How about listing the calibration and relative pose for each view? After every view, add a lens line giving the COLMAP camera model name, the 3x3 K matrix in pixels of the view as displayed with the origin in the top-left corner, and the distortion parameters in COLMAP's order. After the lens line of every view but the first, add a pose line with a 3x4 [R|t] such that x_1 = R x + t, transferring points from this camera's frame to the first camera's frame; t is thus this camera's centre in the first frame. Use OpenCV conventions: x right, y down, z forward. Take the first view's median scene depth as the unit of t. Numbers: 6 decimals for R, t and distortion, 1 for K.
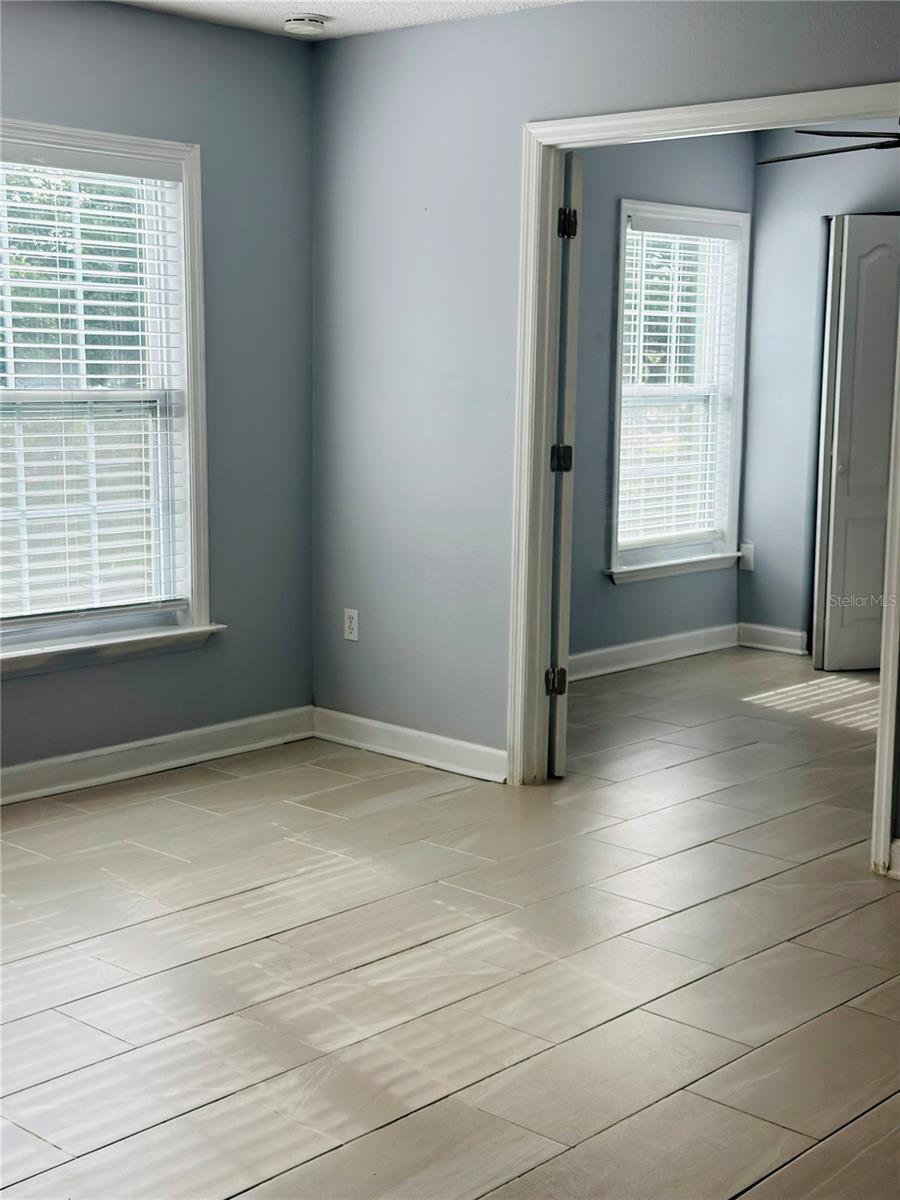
lens RADIAL K [[1691.4, 0, 450.0], [0, 1691.4, 600.0], [0, 0, 1]] dist [0.099990, 0.044064]
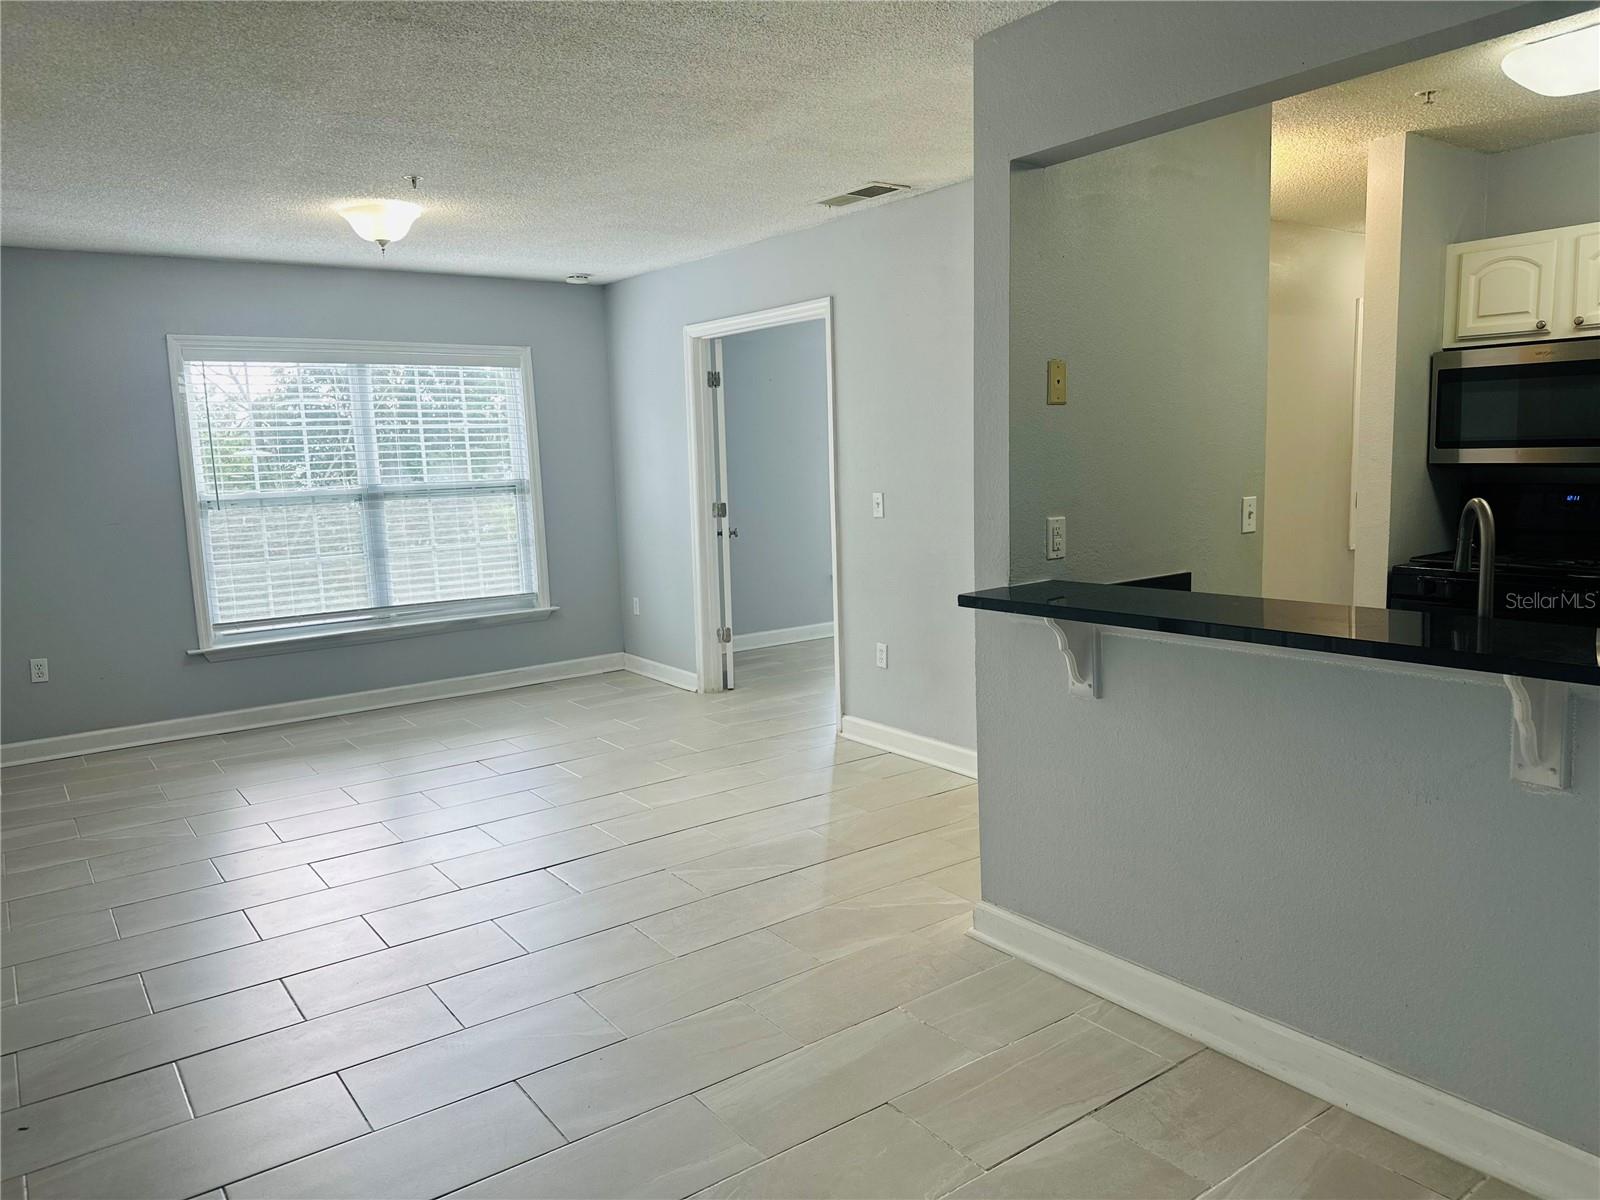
lens RADIAL K [[1121.4, 0, 800.0], [0, 1121.4, 600.0], [0, 0, 1]] dist [0.136397, -0.181502]
pose [[0.978748, -0.016382, -0.204410, 0.378500], [0.014745, 0.999846, -0.009527, 0.023303], [0.204535, 0.006311, 0.978839, -0.140216]]
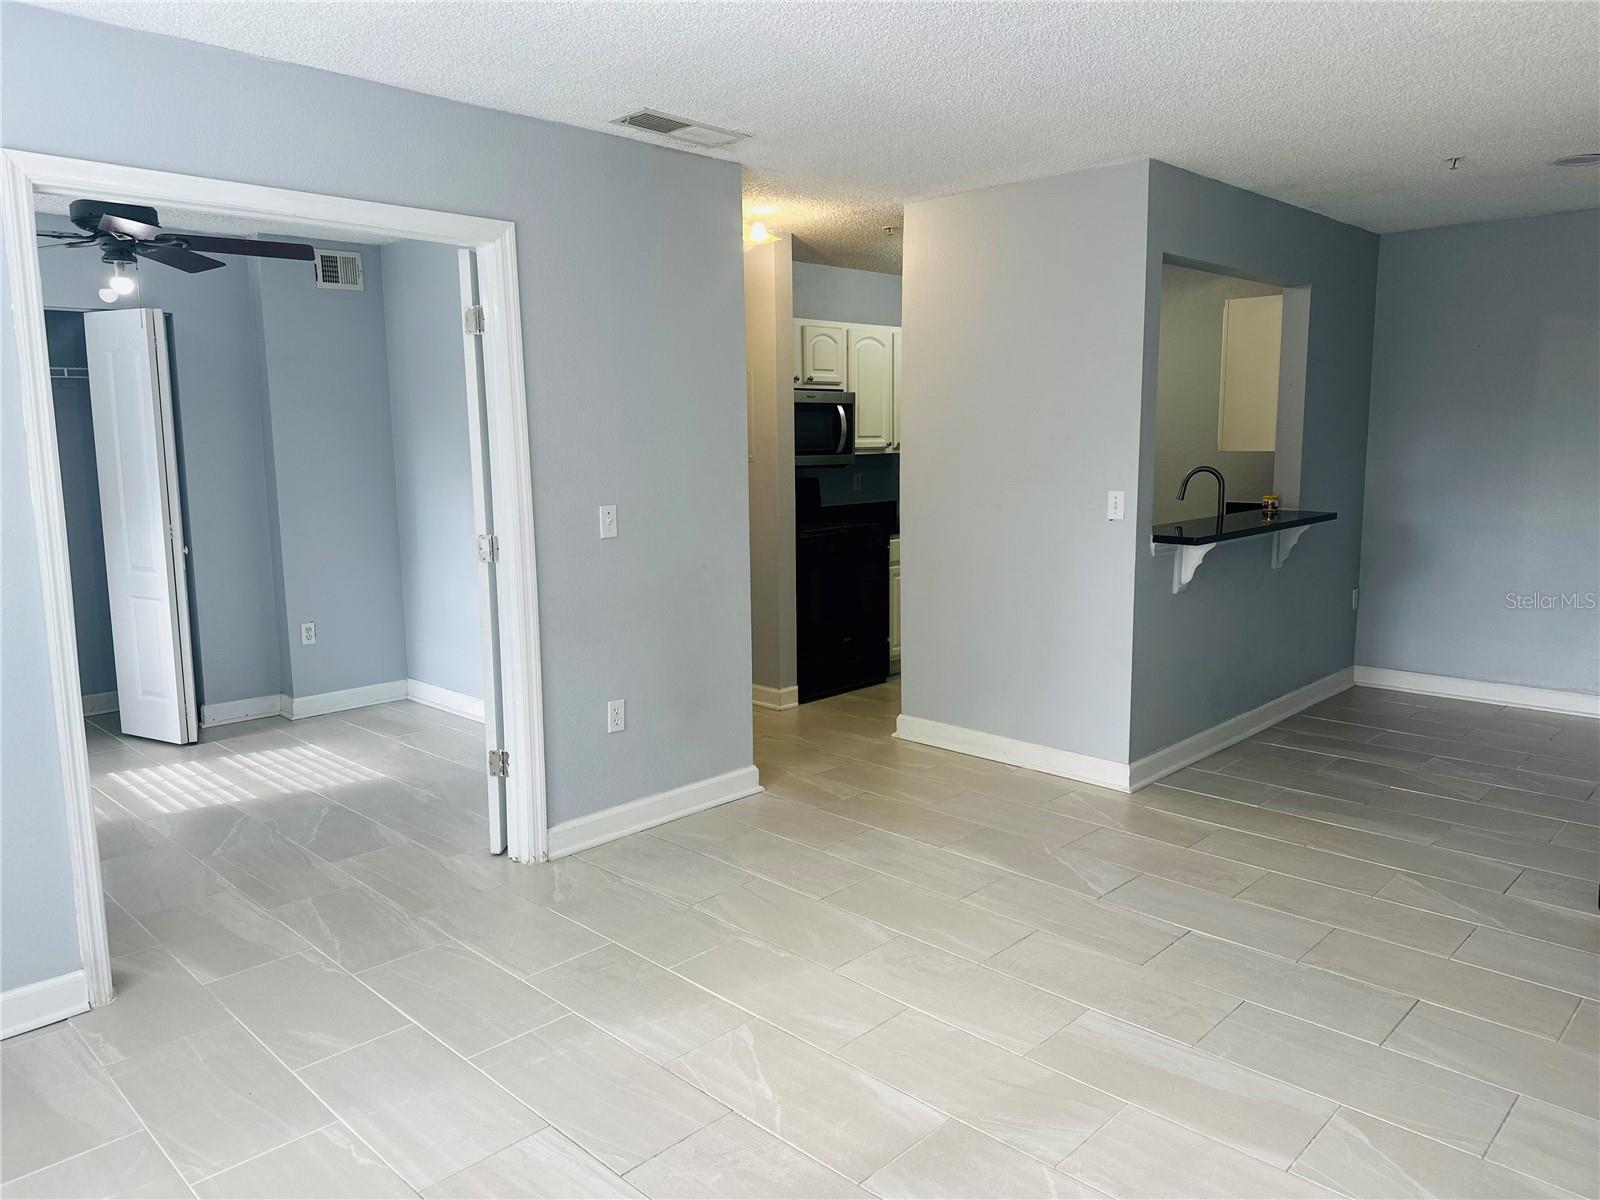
lens RADIAL K [[1121.4, 0, 800.0], [0, 1121.4, 600.0], [0, 0, 1]] dist [0.136397, -0.181502]
pose [[0.025232, -0.158781, 0.986991, -0.439237], [0.152521, 0.976358, 0.153171, -0.103002], [-0.987978, 0.146673, 0.048853, 0.618968]]
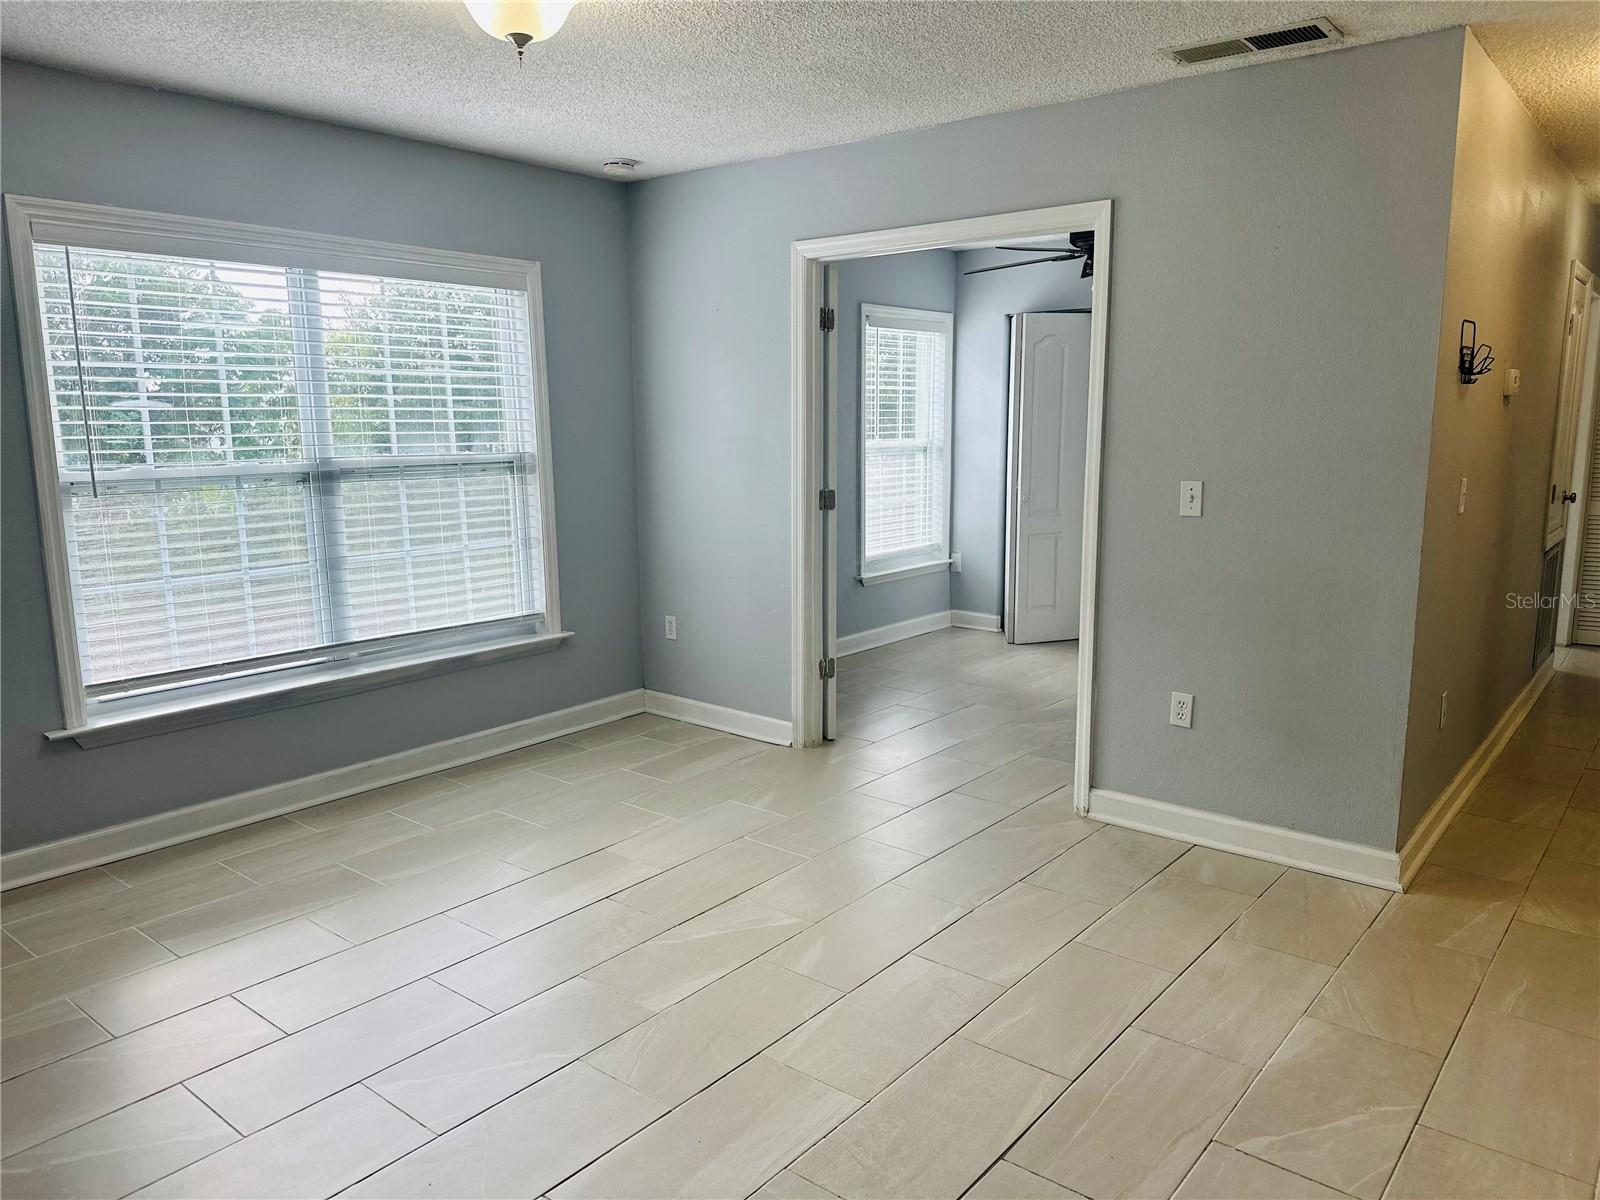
lens RADIAL K [[1121.4, 0, 800.0], [0, 1121.4, 600.0], [0, 0, 1]] dist [0.136397, -0.181502]
pose [[0.998186, -0.028439, 0.053069, -0.003604], [0.027518, 0.999459, 0.018013, -0.021399], [-0.053553, -0.016520, 0.998428, 0.125139]]
